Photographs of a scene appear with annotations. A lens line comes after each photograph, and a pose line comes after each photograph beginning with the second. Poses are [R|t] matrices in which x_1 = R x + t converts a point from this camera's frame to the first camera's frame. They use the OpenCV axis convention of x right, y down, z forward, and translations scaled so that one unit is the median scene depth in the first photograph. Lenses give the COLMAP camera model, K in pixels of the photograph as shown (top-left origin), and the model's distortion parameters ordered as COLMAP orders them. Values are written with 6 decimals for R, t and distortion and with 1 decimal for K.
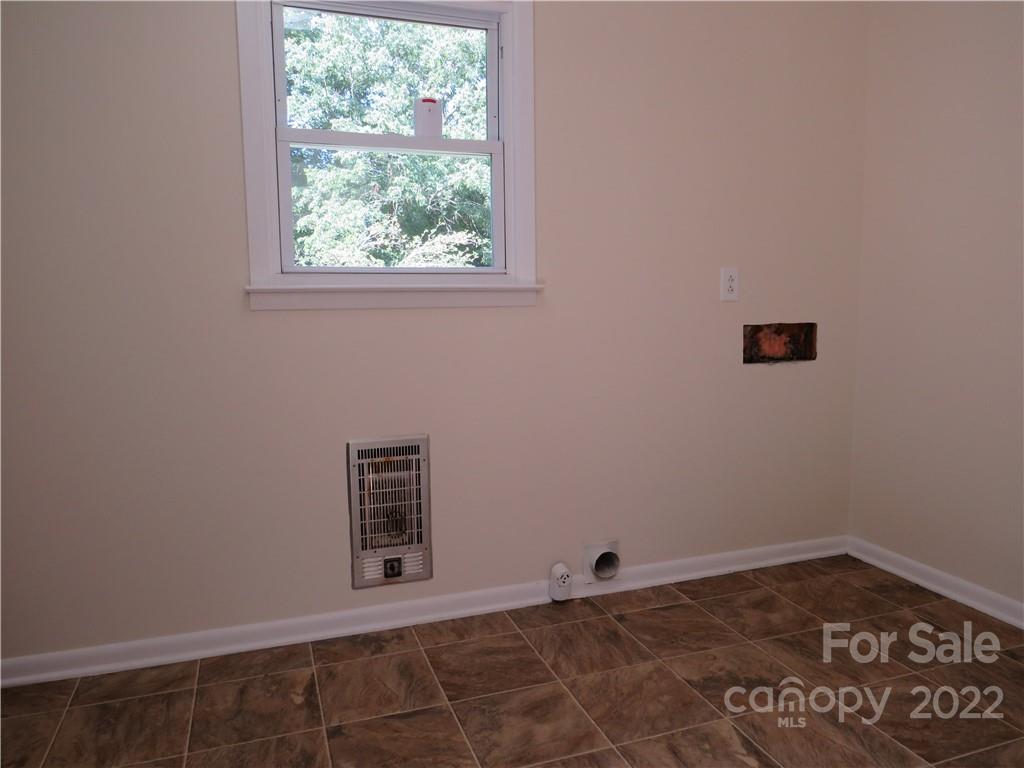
lens RADIAL K [[728.6, 0, 510.6], [0, 728.6, 383.2], [0, 0, 1]] dist [-0.023827, 0.001468]
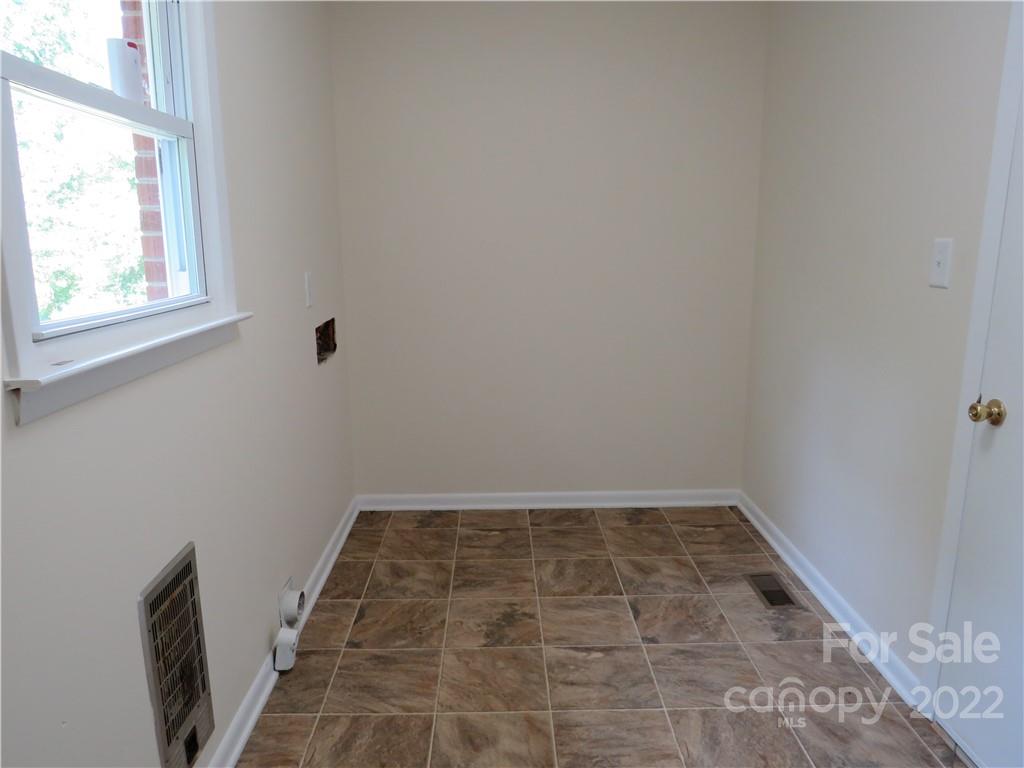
lens RADIAL K [[728.6, 0, 513.9], [0, 728.6, 381.2], [0, 0, 1]] dist [-0.023827, 0.001468]
pose [[0.310596, -0.184661, 0.932433, -0.629490], [0.113322, 0.981146, 0.156560, -0.152235], [-0.943763, 0.057039, 0.325666, 0.467618]]
